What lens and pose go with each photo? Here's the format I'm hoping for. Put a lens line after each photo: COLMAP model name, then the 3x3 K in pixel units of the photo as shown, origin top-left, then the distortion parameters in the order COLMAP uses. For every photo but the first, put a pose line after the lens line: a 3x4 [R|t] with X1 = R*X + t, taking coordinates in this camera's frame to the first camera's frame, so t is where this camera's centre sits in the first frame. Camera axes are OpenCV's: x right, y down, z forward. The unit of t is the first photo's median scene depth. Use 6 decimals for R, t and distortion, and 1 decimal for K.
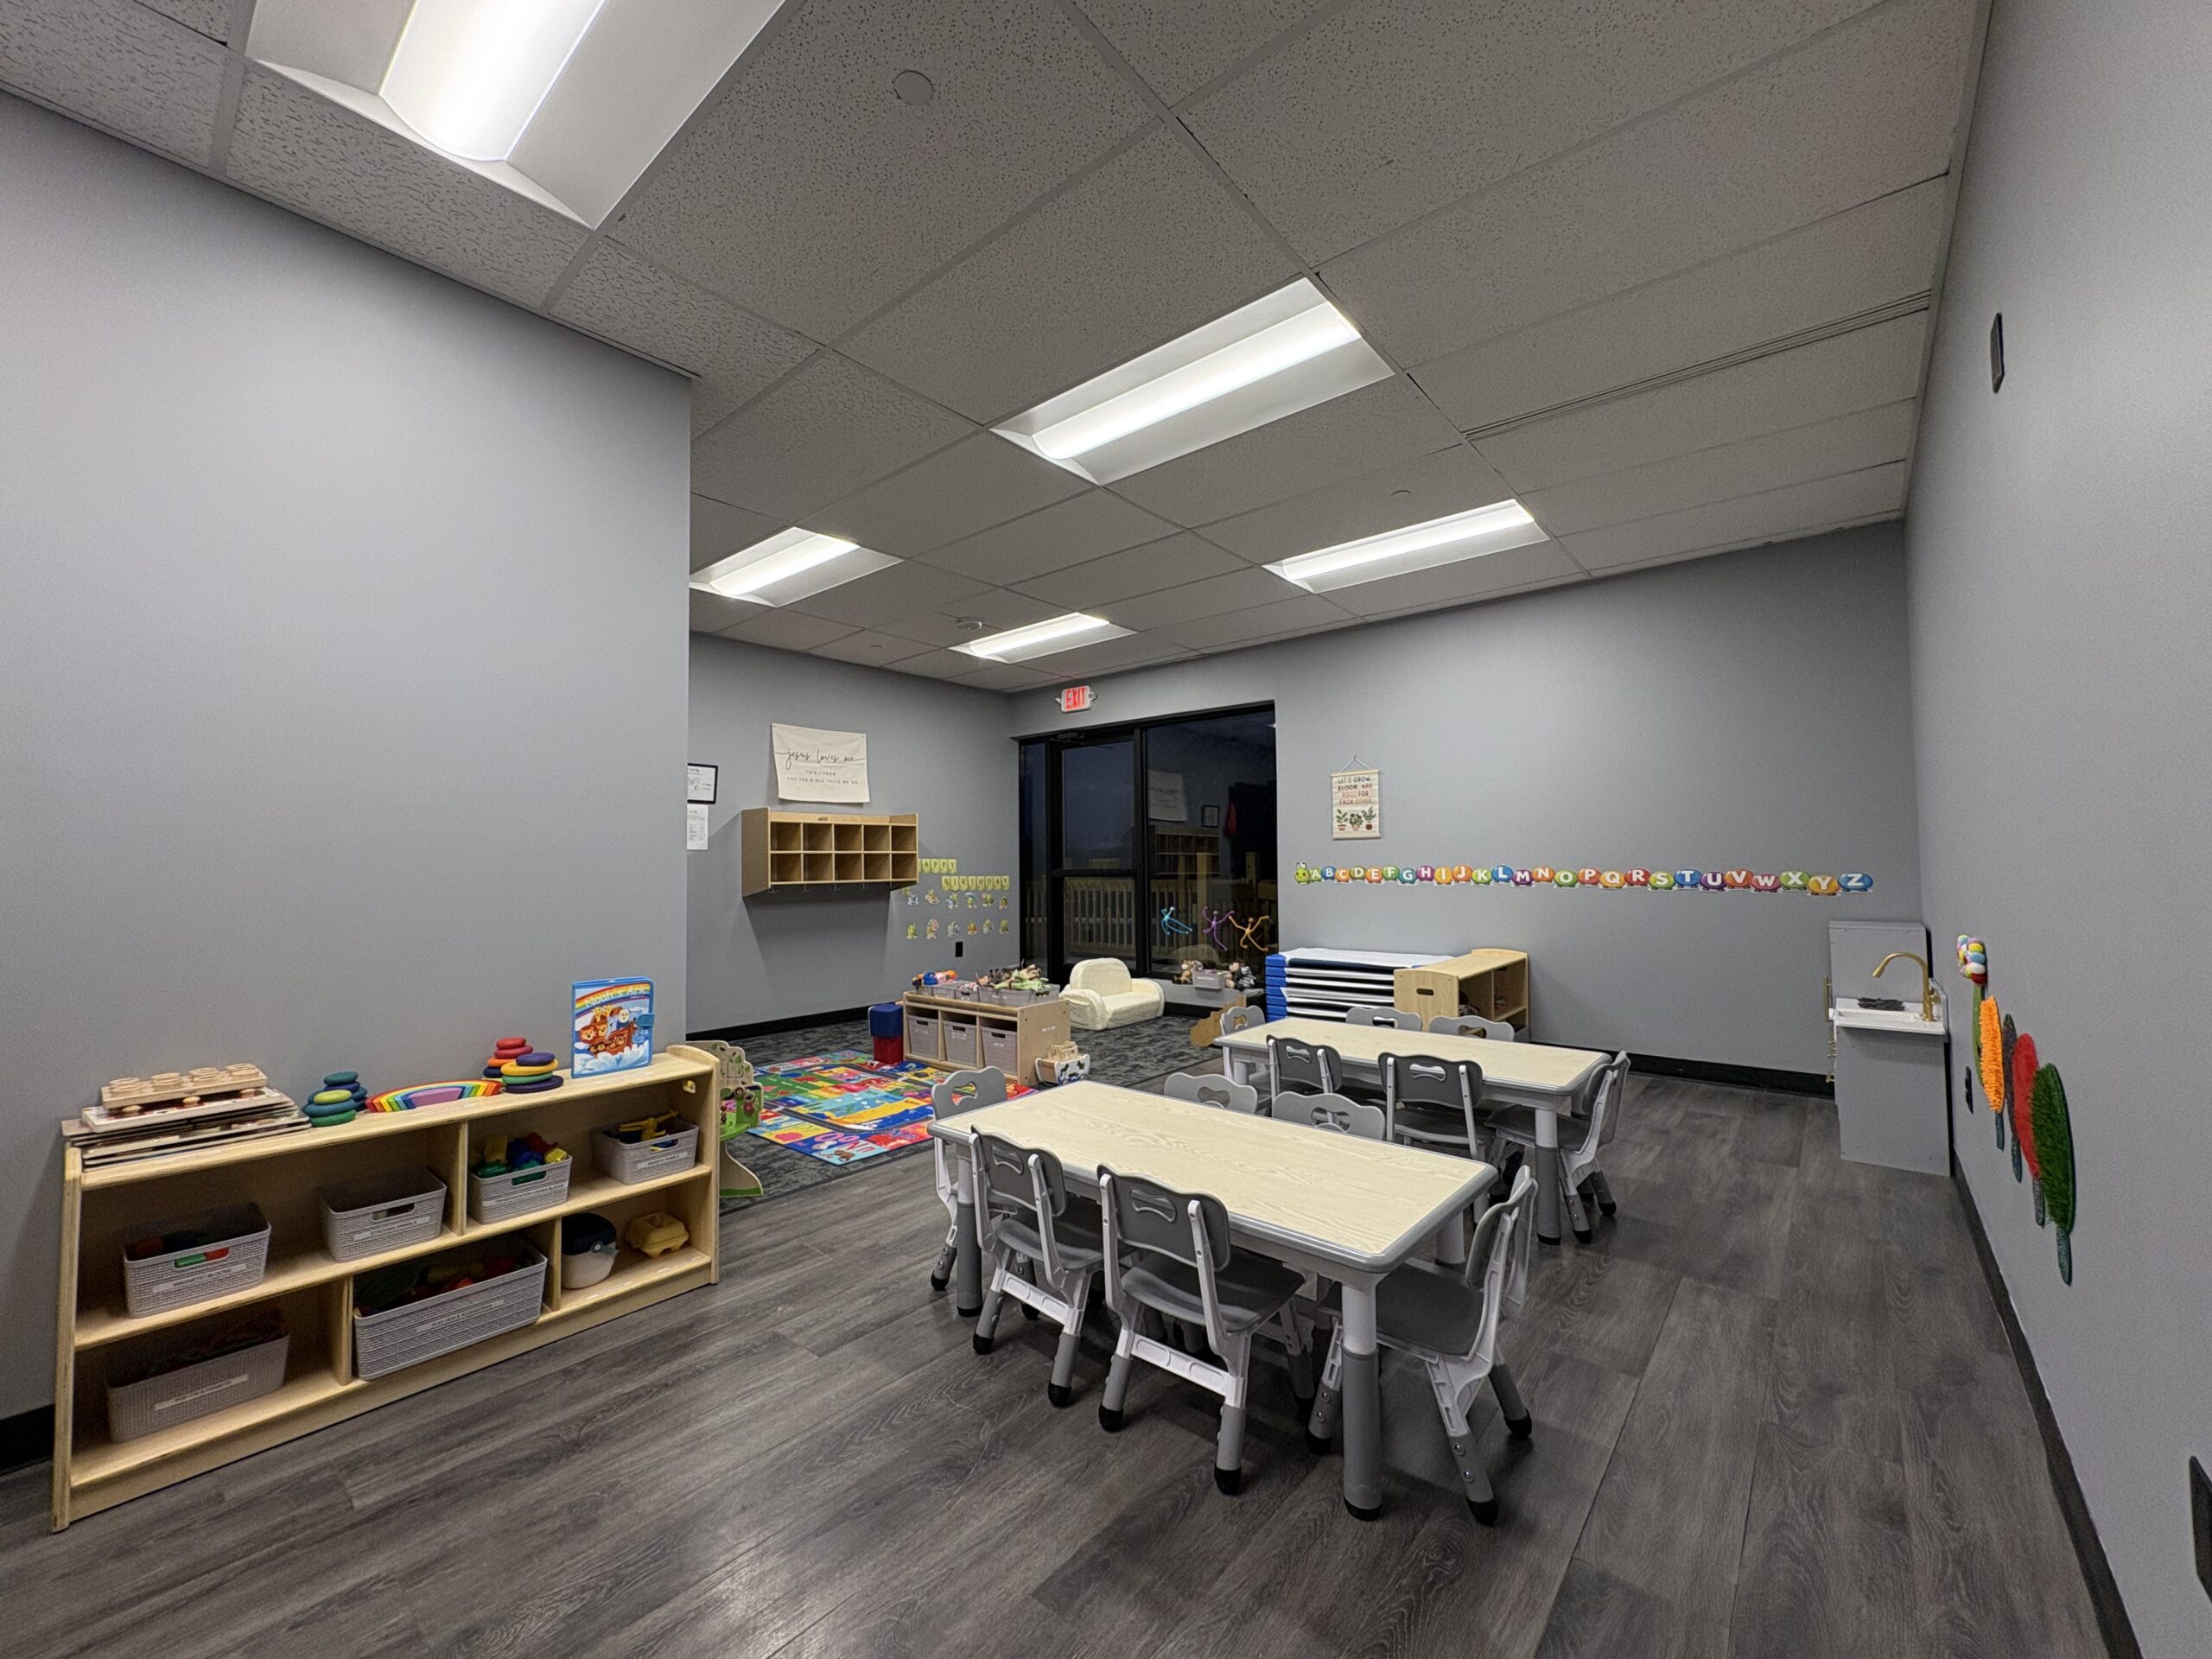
lens RADIAL K [[870.3, 0, 1109.6], [0, 870.3, 829.9], [0, 0, 1]] dist [0.000254, 0.000195]
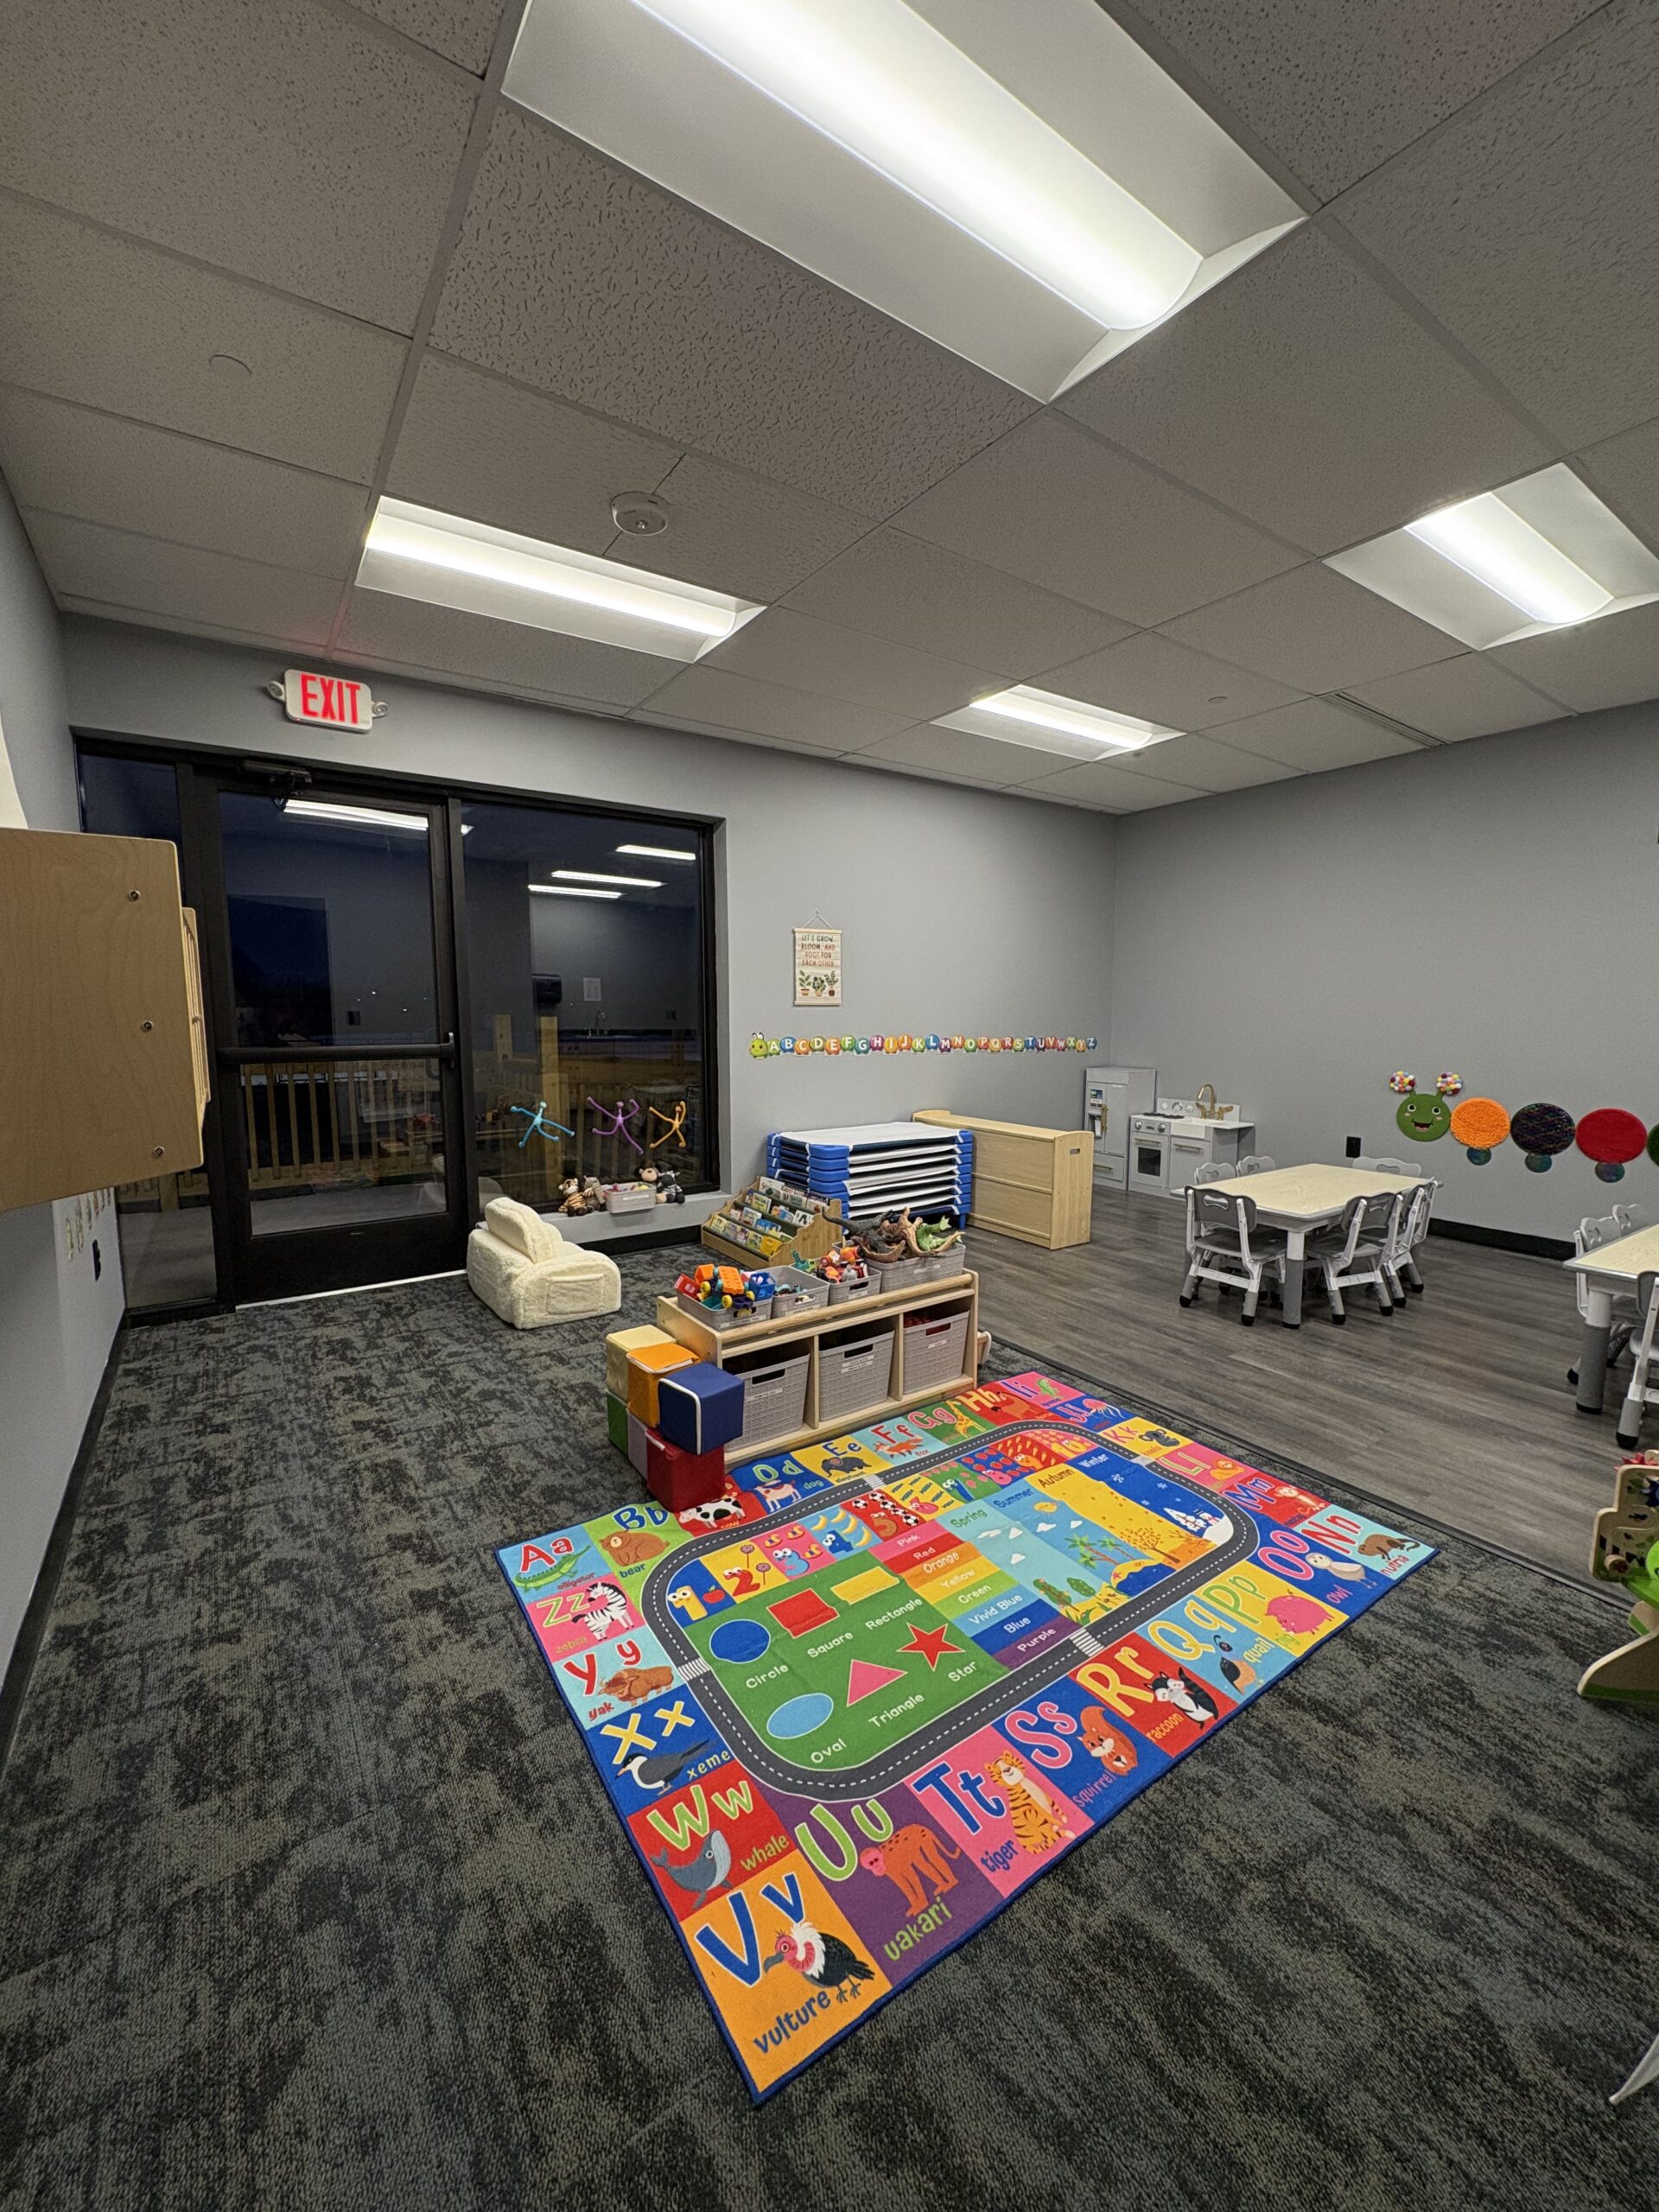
lens RADIAL K [[870.3, 0, 827.3], [0, 870.3, 1102.5], [0, 0, 1]] dist [0.000254, 0.000195]
pose [[0.268363, -0.091663, 0.958947, -0.684029], [-0.040598, 0.993502, 0.106328, 0.015774], [-0.962462, -0.067466, 0.262897, 0.881355]]
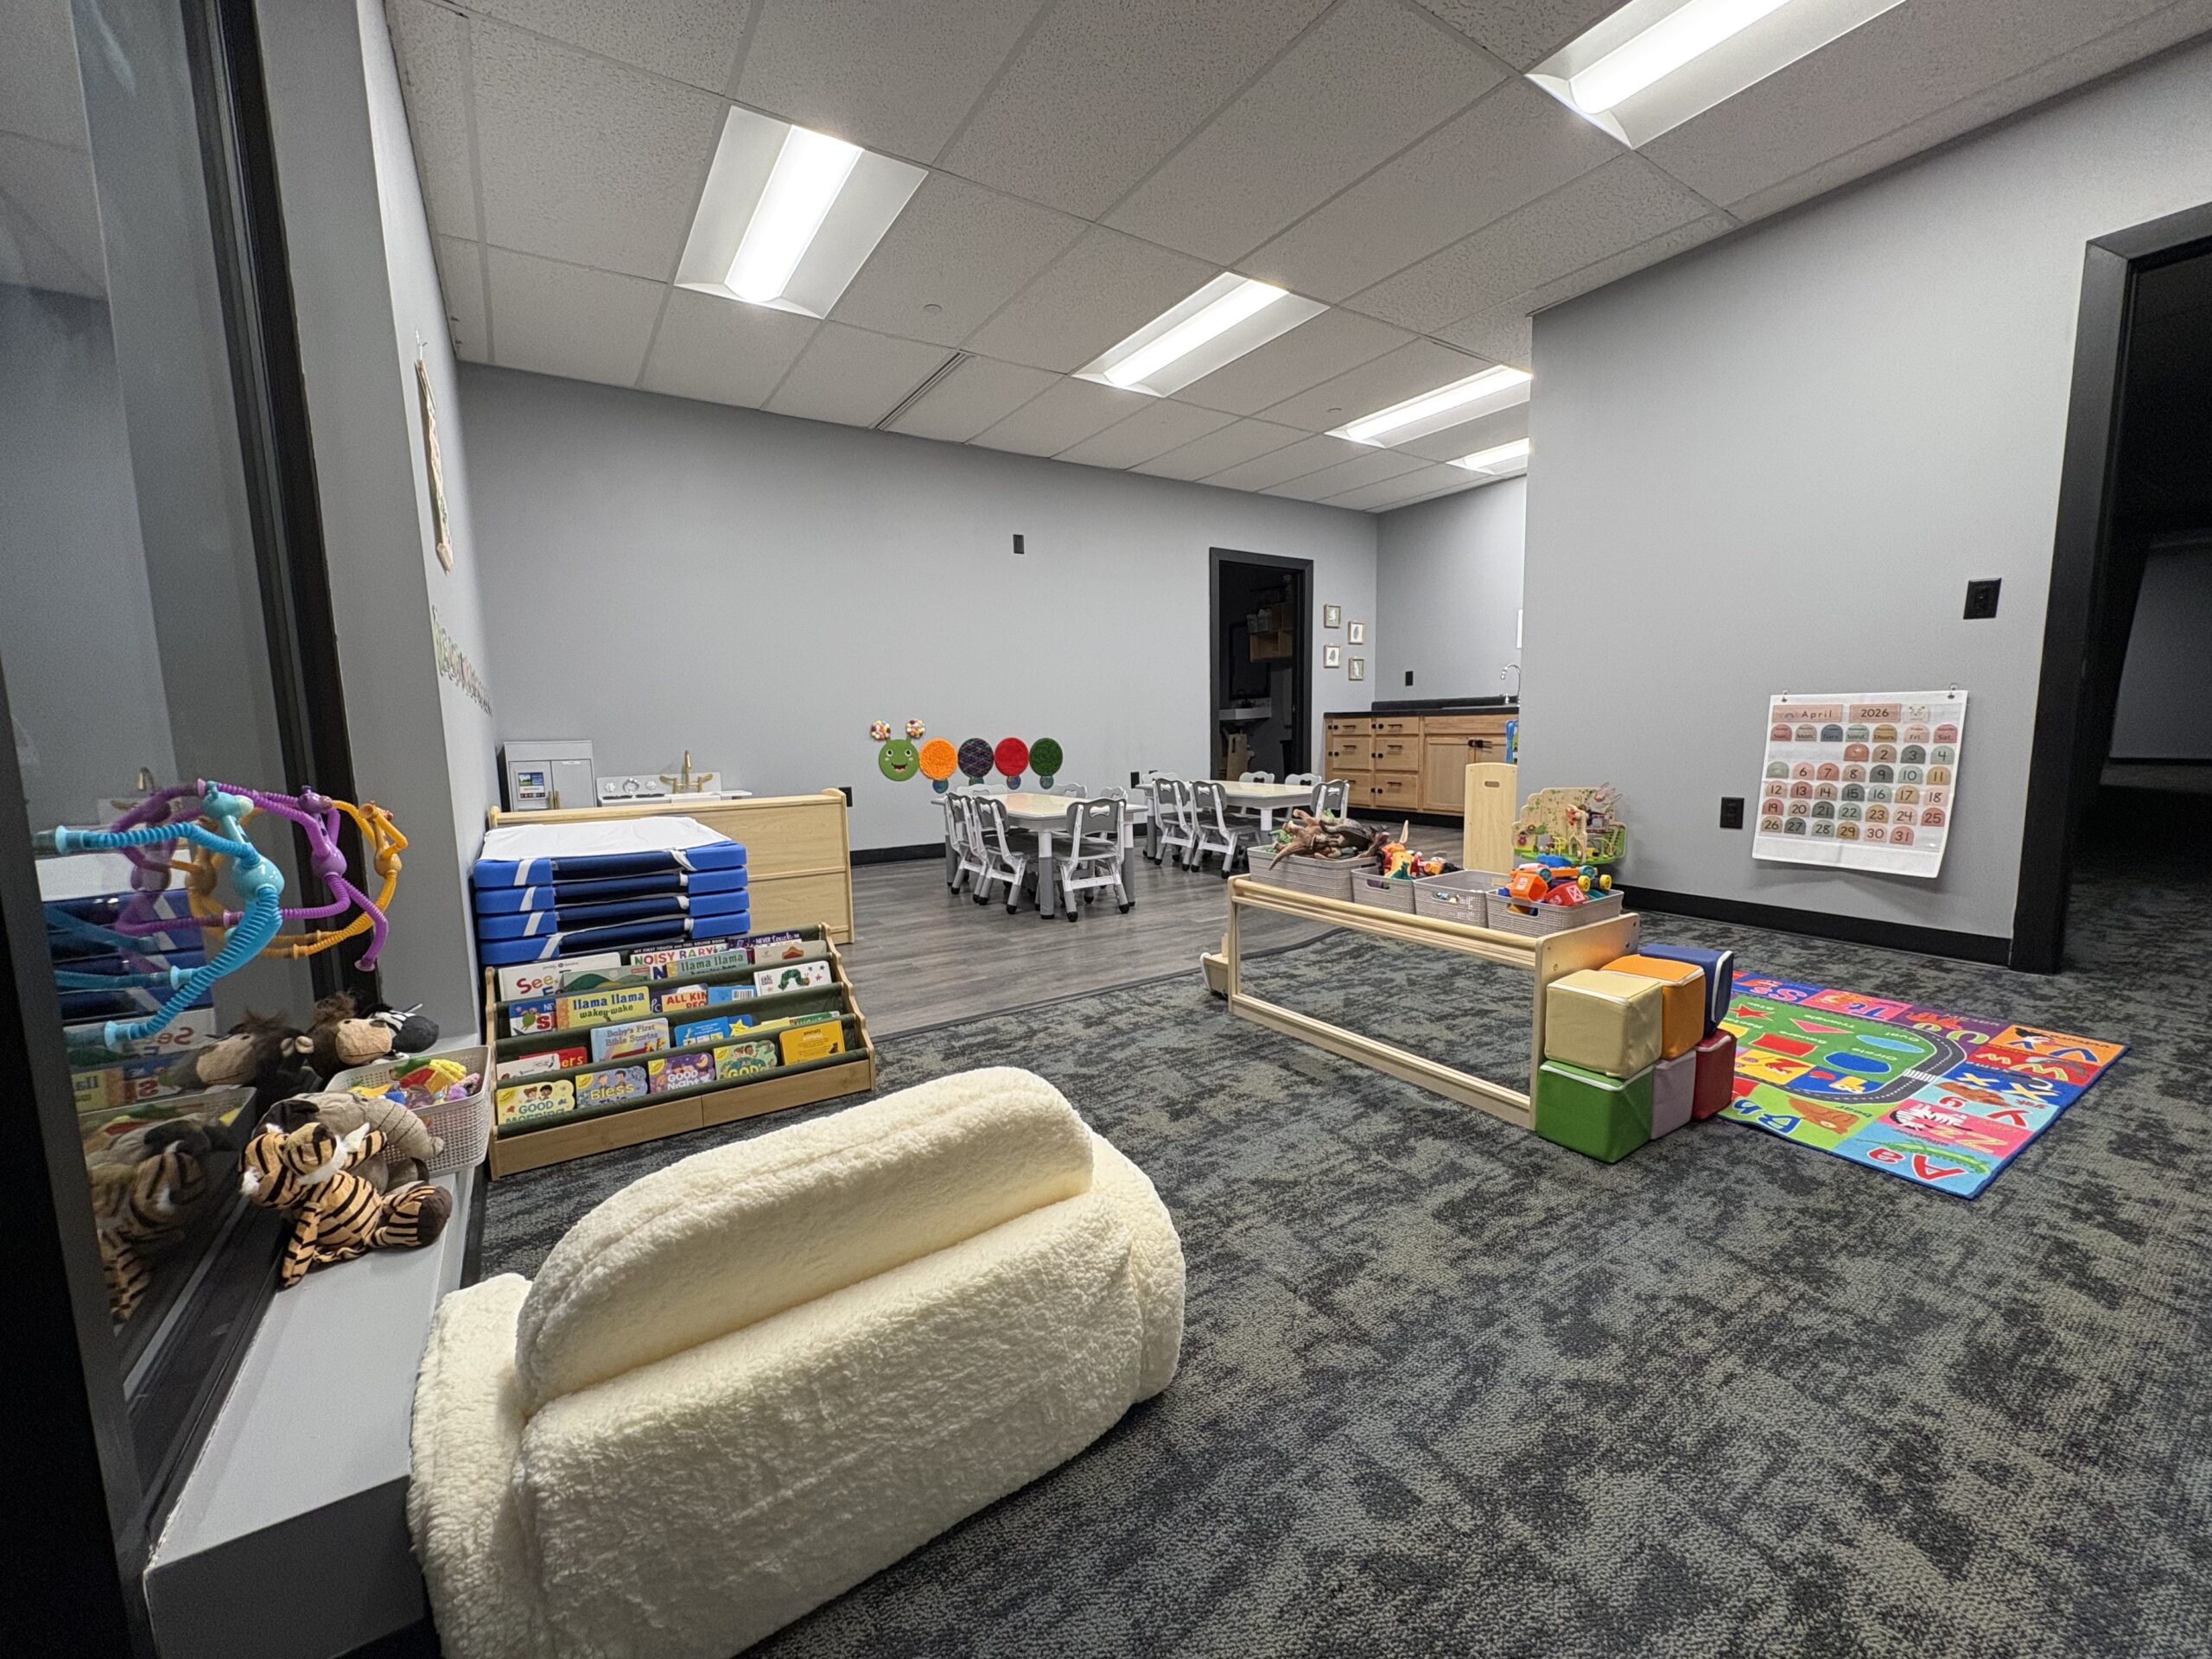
lens RADIAL K [[870.3, 0, 1098.0], [0, 870.3, 836.2], [0, 0, 1]] dist [0.000254, 0.000195]
pose [[-0.954263, -0.008975, 0.298835, -0.137054], [0.017258, 0.996229, 0.085028, 0.119032], [-0.298471, 0.086296, -0.950509, 1.512754]]
